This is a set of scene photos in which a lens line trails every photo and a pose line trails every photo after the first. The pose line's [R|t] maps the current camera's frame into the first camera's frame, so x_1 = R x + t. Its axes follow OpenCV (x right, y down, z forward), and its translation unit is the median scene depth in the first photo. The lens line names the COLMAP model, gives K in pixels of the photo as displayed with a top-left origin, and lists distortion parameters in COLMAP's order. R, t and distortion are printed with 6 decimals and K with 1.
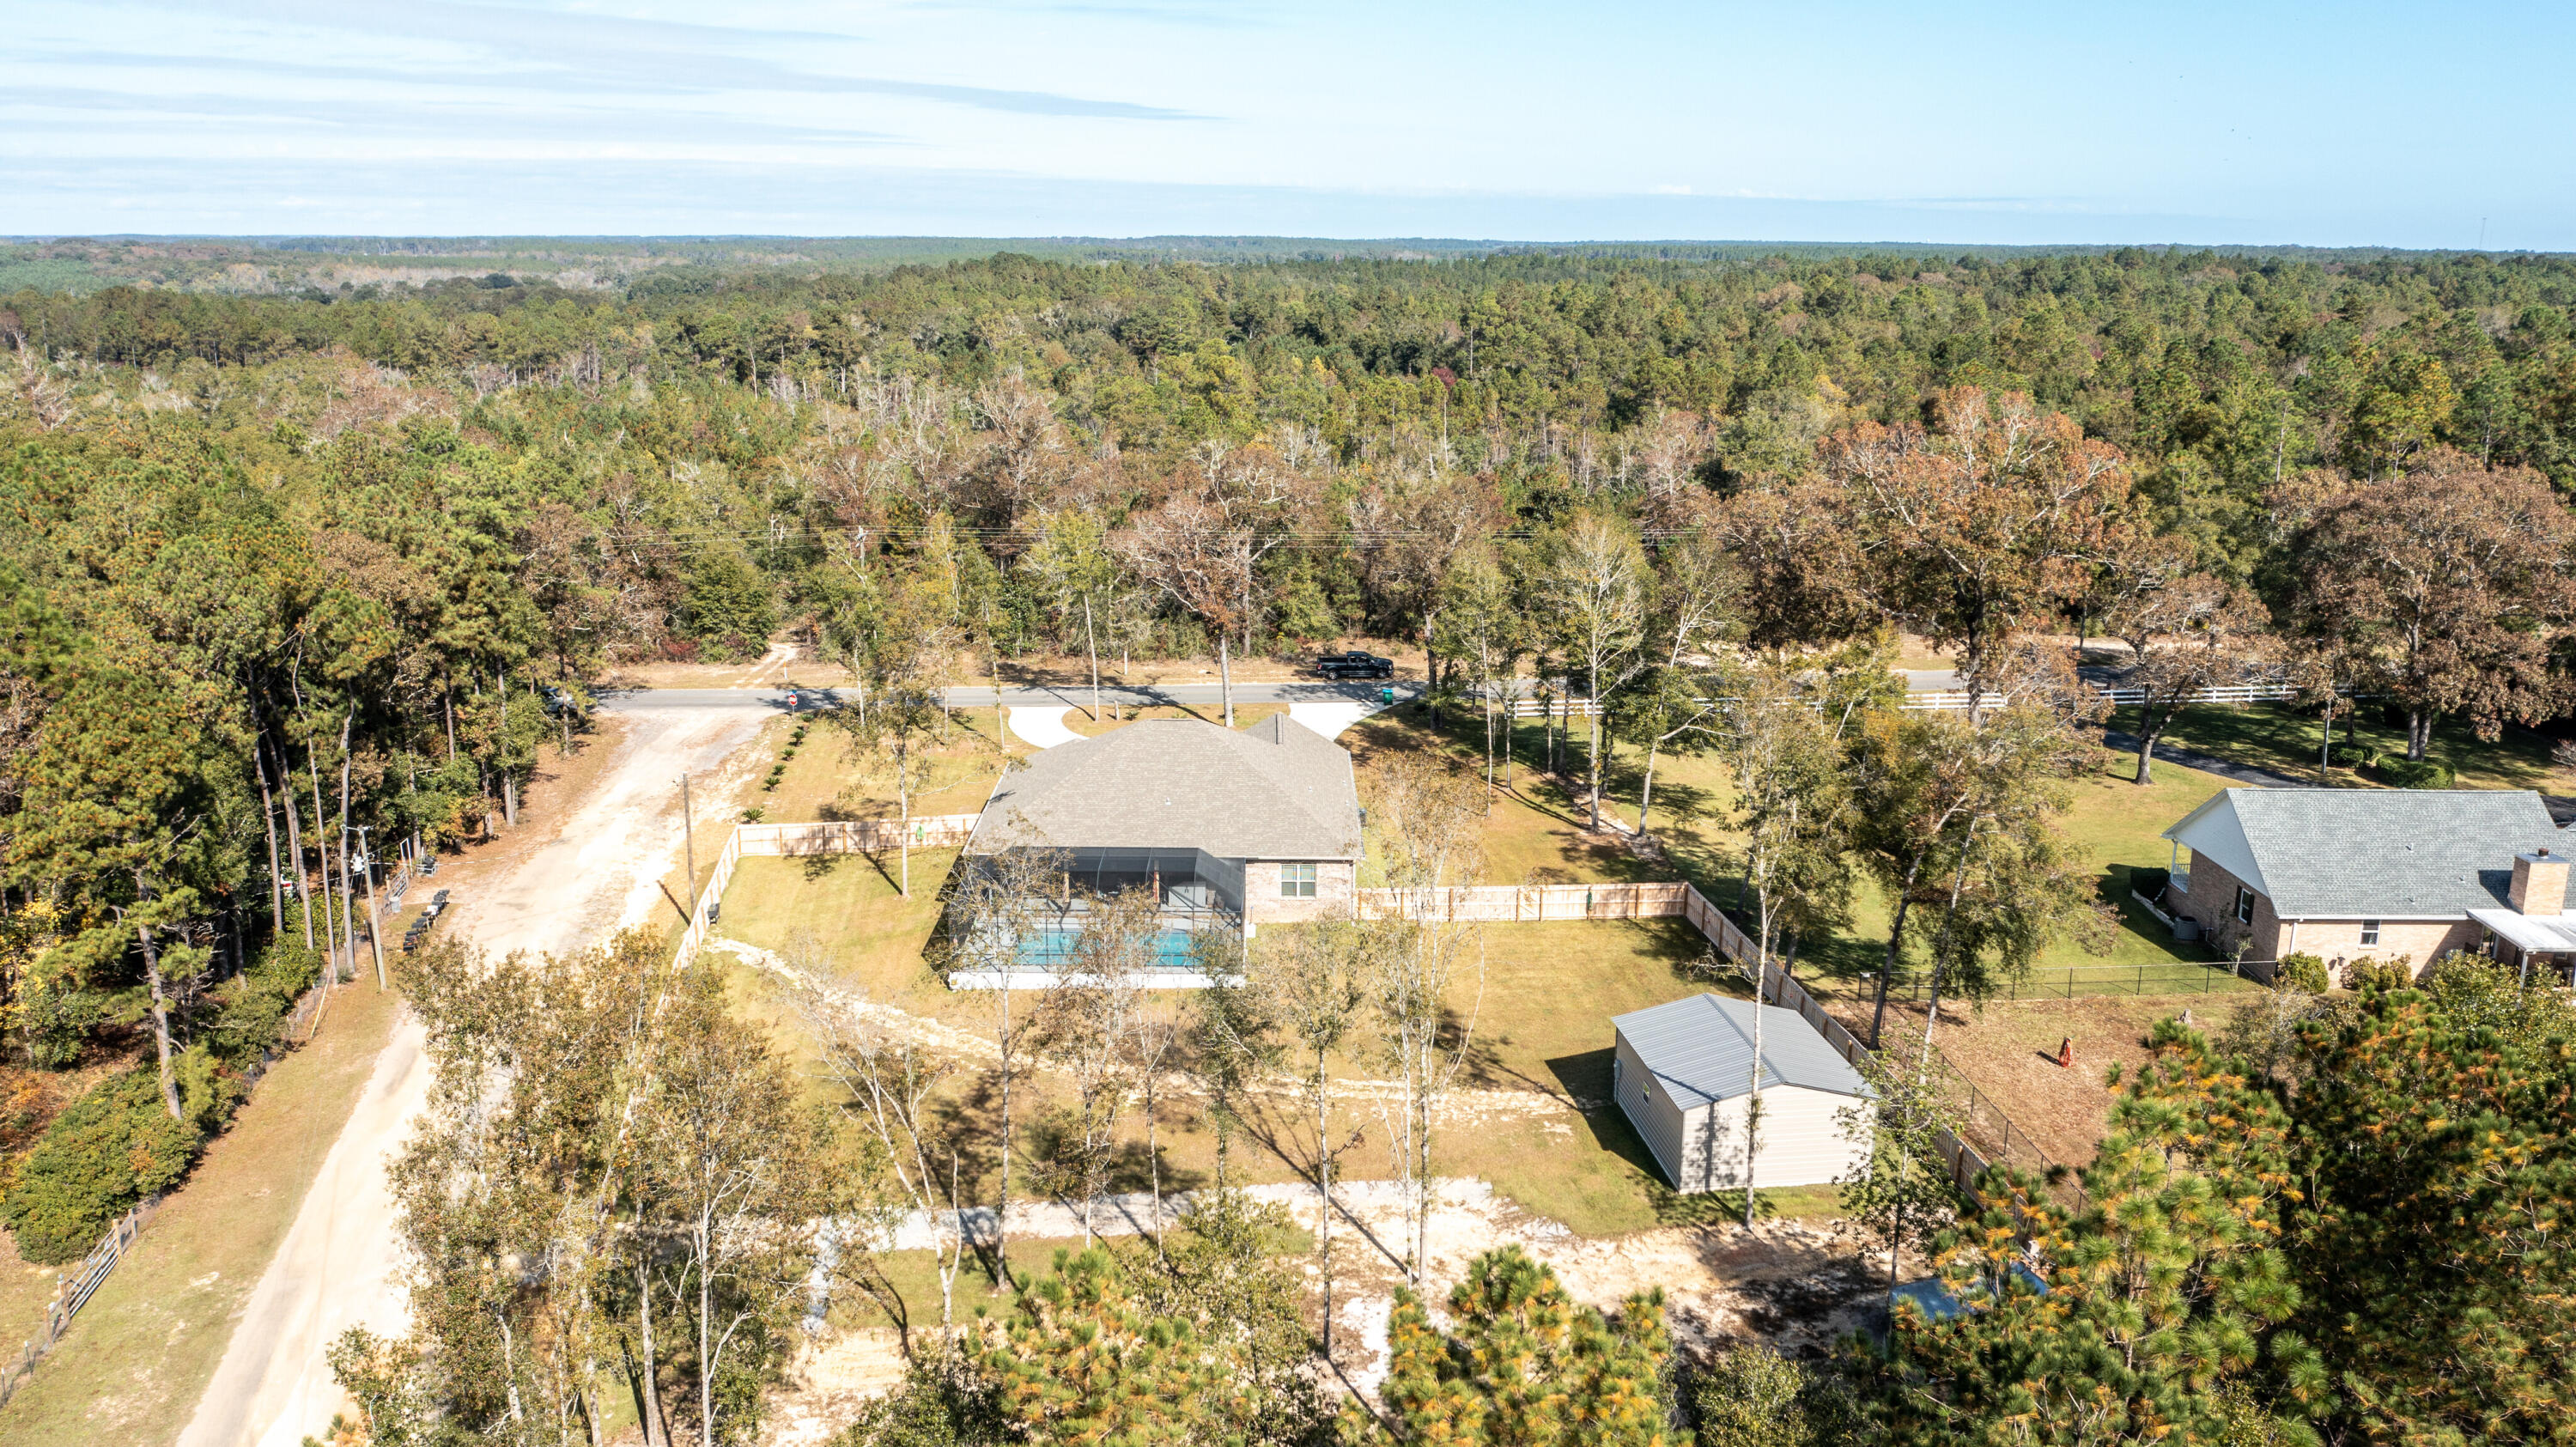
lens RADIAL K [[2024.9, 0, 1300.1], [0, 2024.9, 716.8], [0, 0, 1]] dist [-0.021341, 0.002514]
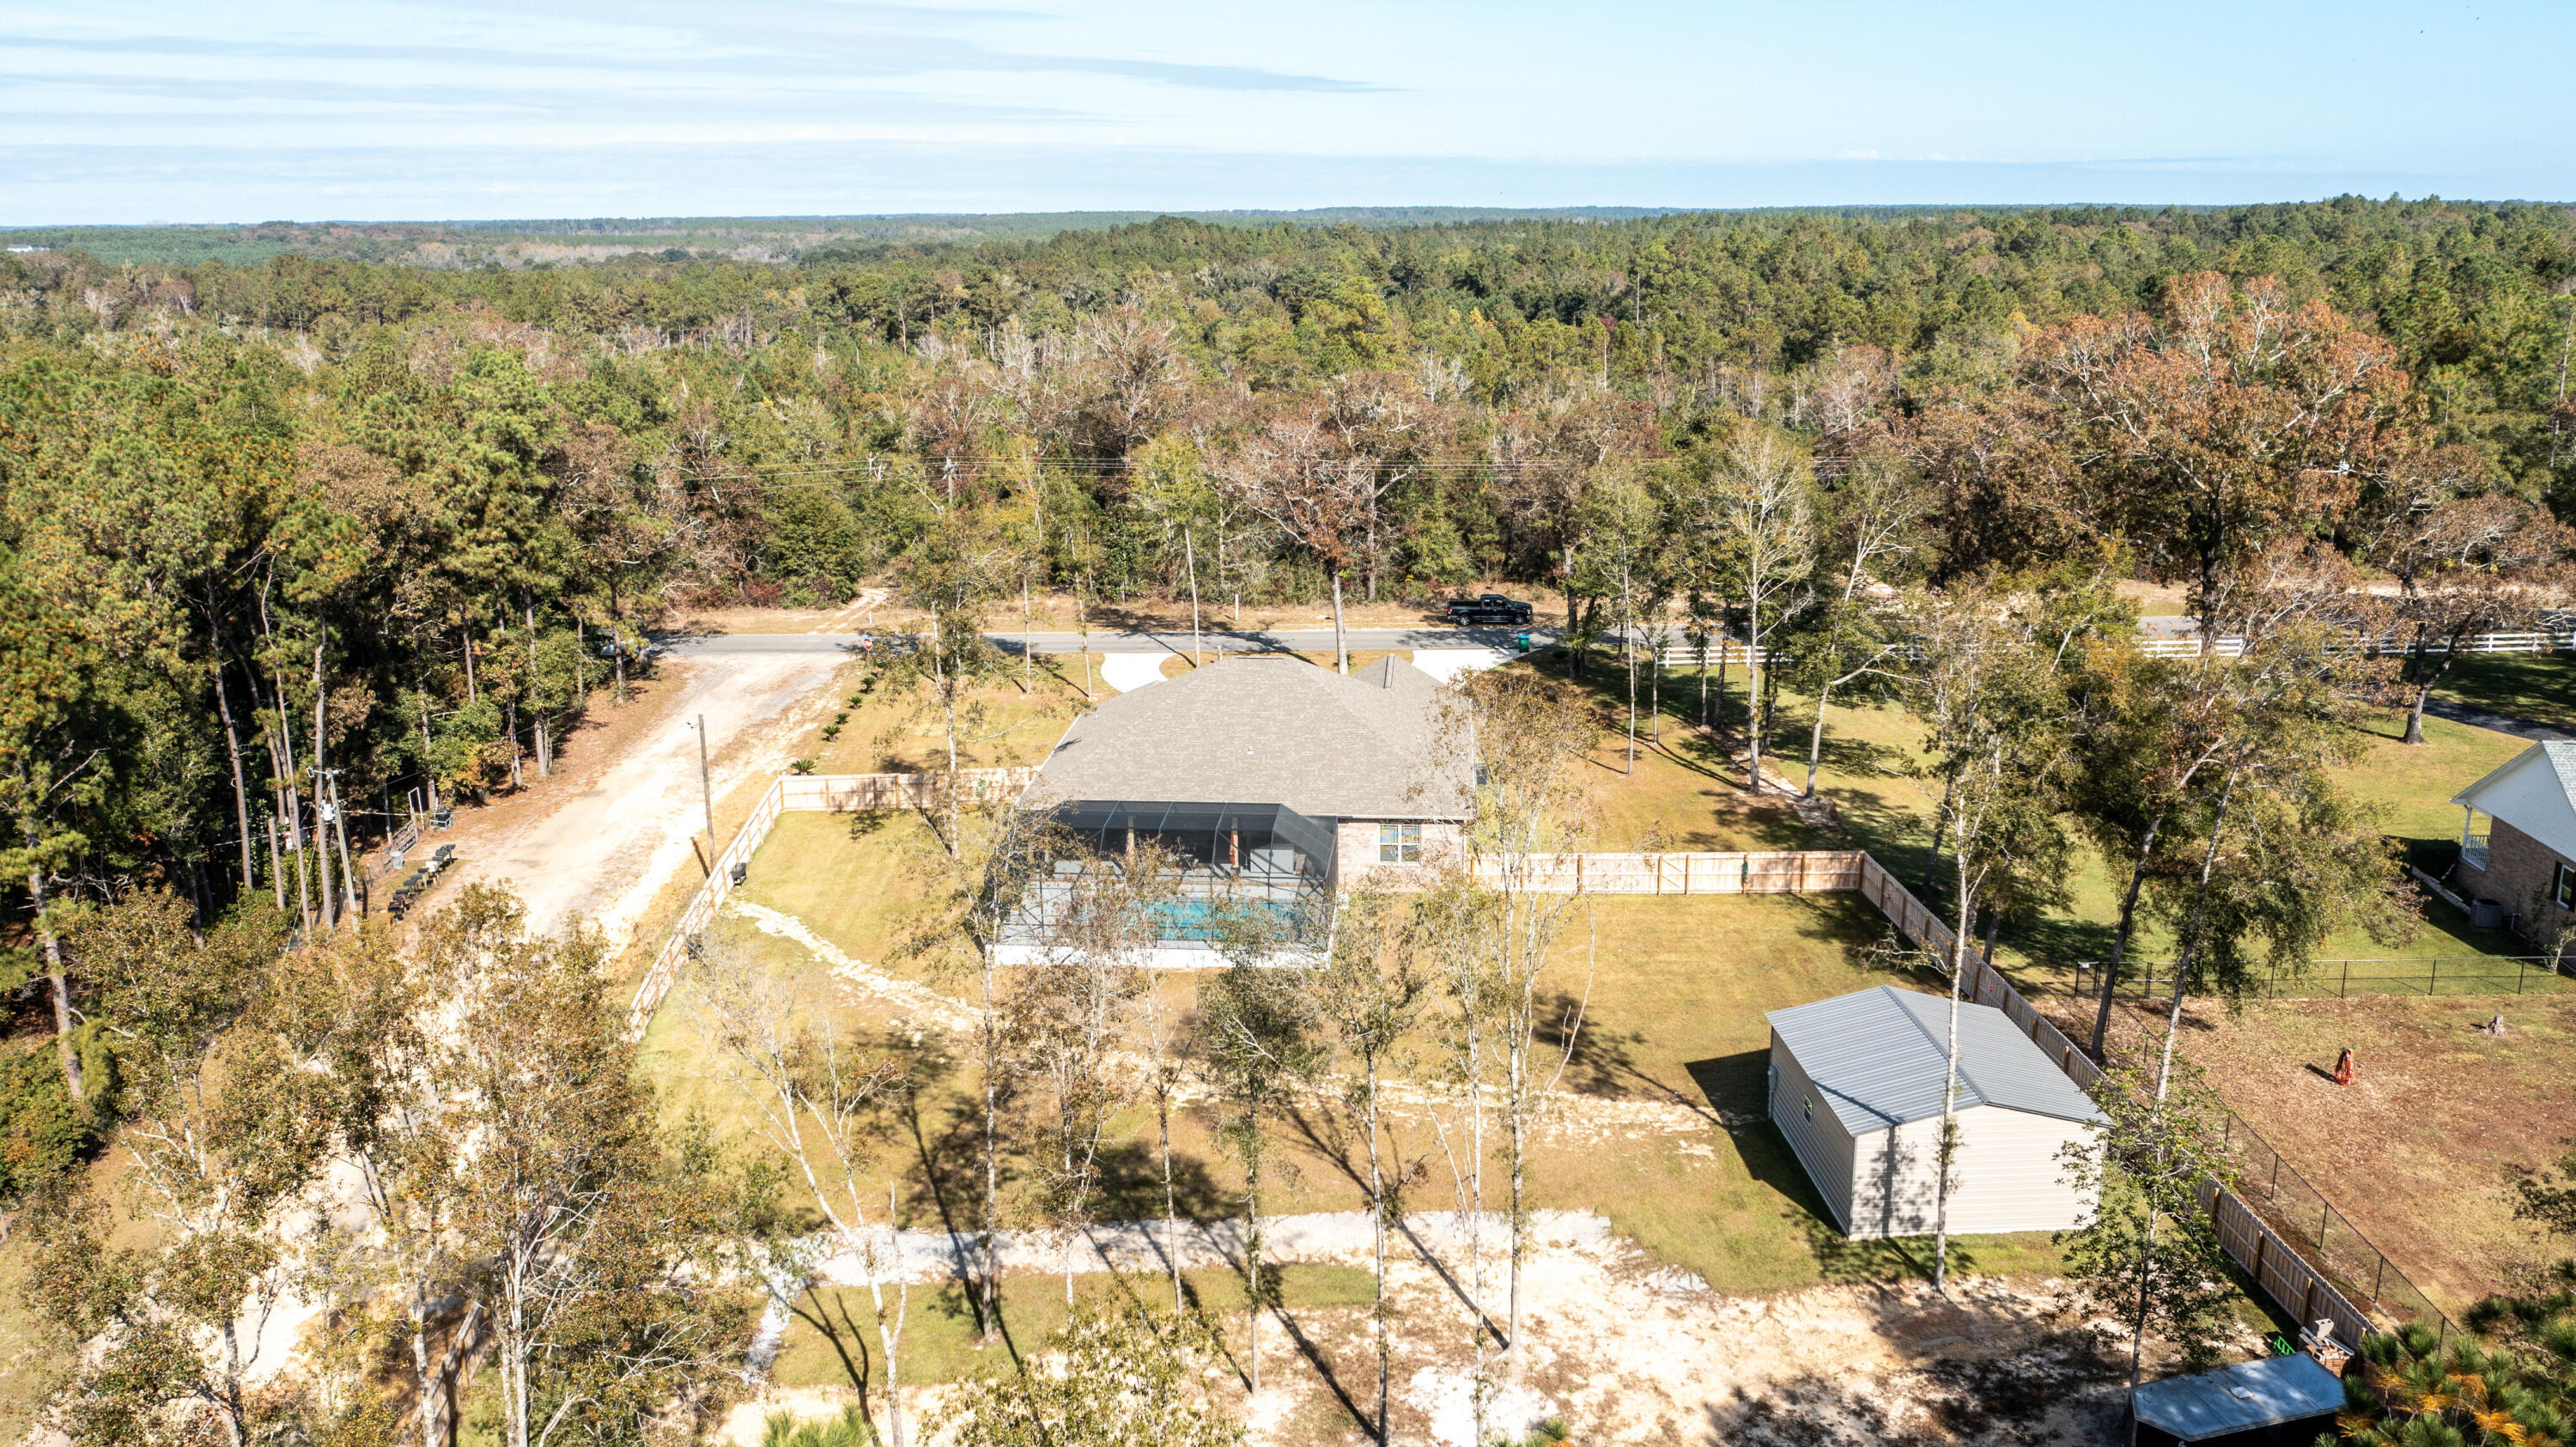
lens RADIAL K [[2024.9, 0, 1298.3], [0, 2024.9, 712.2], [0, 0, 1]] dist [-0.021341, 0.002514]
pose [[0.996355, 0.005452, -0.085124, 0.025655], [-0.004601, 0.999938, 0.010183, 0.014962], [0.085174, -0.009754, 0.996318, 0.129068]]
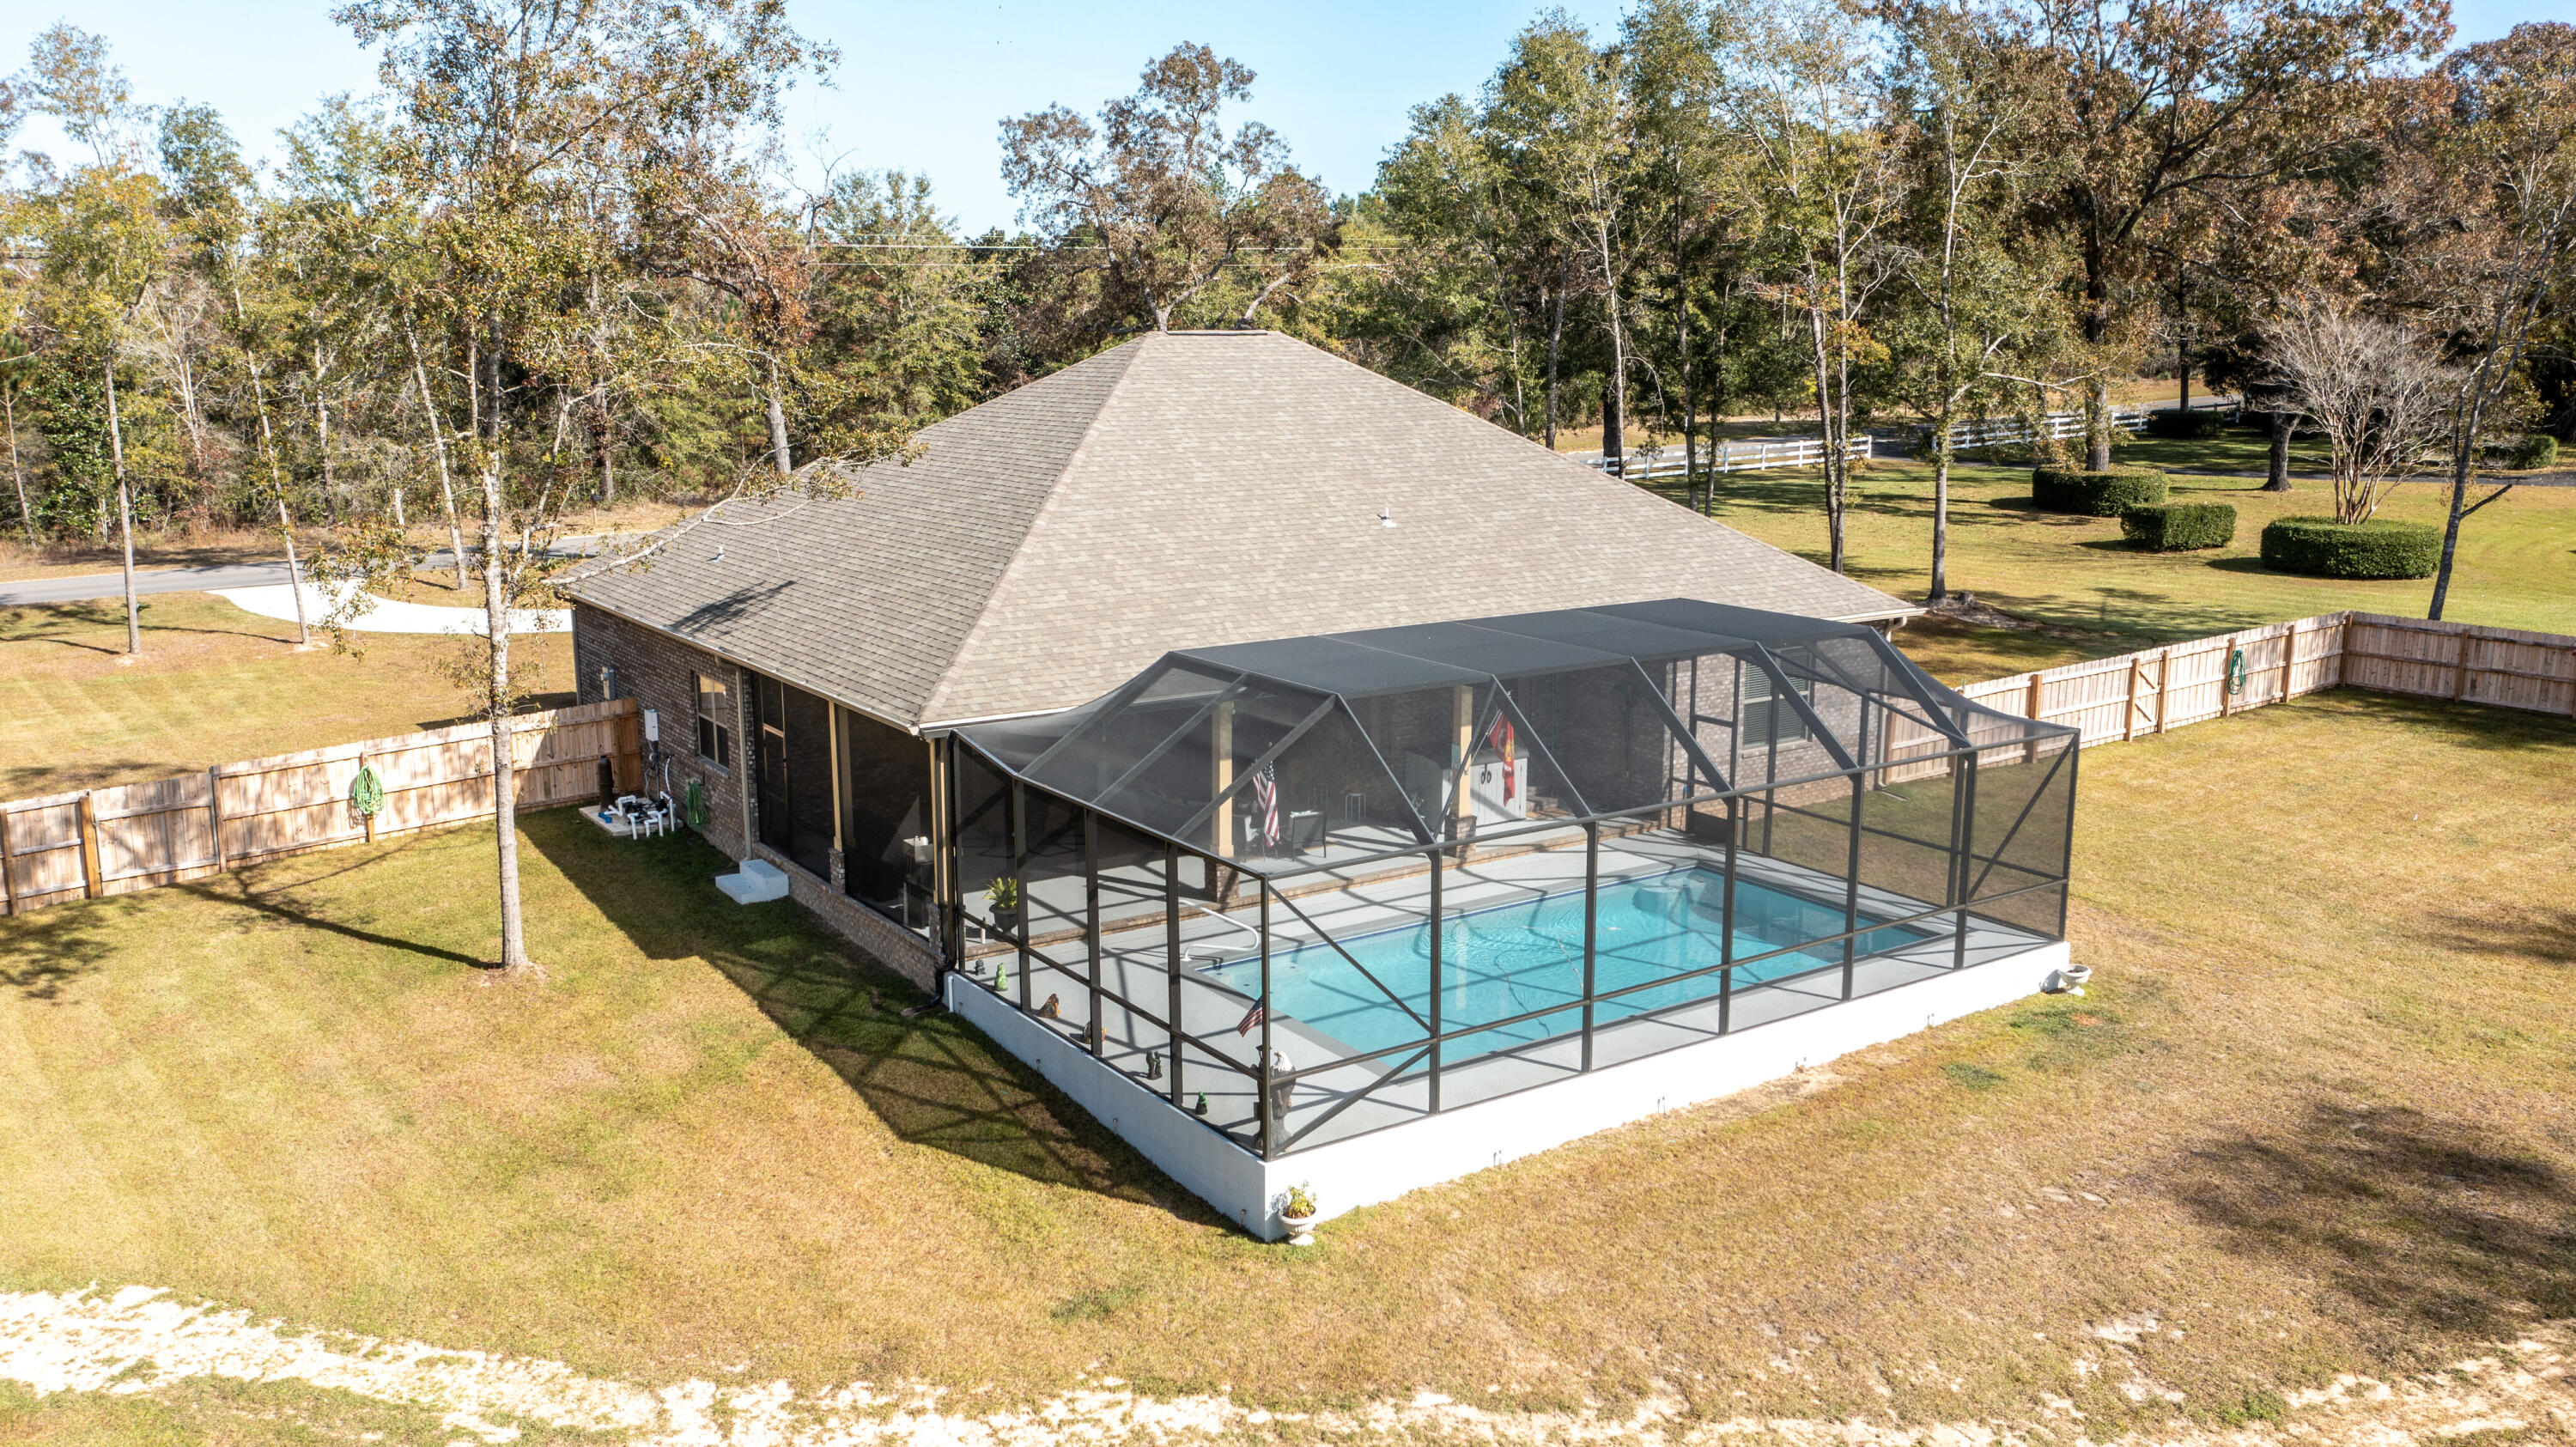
lens RADIAL K [[2024.9, 0, 1273.4], [0, 2024.9, 717.6], [0, 0, 1]] dist [-0.021341, 0.002514]
pose [[0.834541, -0.116345, 0.538522, -0.236815], [0.135138, 0.990816, 0.004638, 0.063111], [-0.534116, 0.068904, 0.842599, 0.665398]]
